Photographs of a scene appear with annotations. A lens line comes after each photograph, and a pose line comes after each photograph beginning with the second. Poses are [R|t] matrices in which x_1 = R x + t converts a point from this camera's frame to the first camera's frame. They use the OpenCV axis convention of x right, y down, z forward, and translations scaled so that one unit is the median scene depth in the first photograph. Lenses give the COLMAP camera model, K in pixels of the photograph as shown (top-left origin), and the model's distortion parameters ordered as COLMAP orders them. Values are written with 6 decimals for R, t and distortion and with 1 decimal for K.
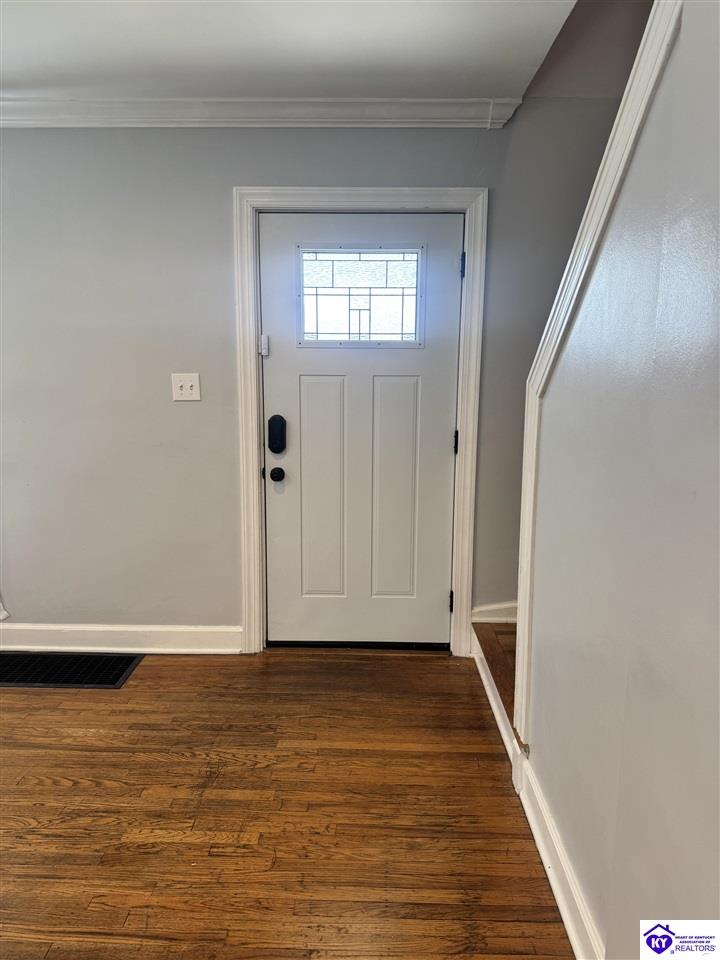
lens RADIAL K [[668.5, 0, 357.1], [0, 668.5, 478.2], [0, 0, 1]] dist [0.001845, -0.000074]
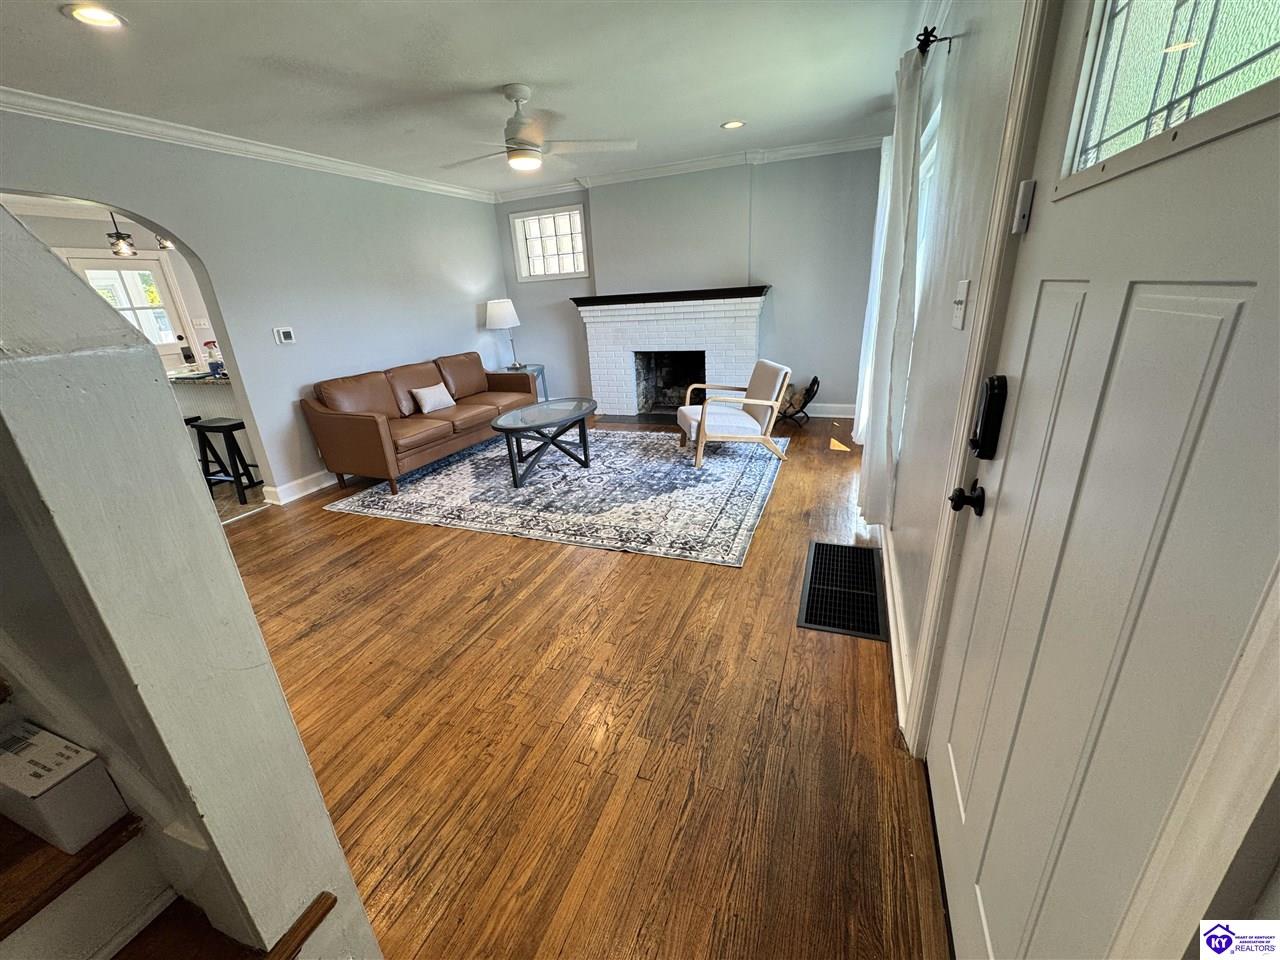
lens RADIAL K [[509.0, 0, 638.2], [0, 509.0, 484.4], [0, 0, 1]] dist [0.003067, -0.000112]
pose [[-0.345235, 0.348730, -0.871321, 0.413974], [-0.099778, 0.909503, 0.403546, -0.208608], [0.933197, 0.226257, -0.279196, 1.302962]]
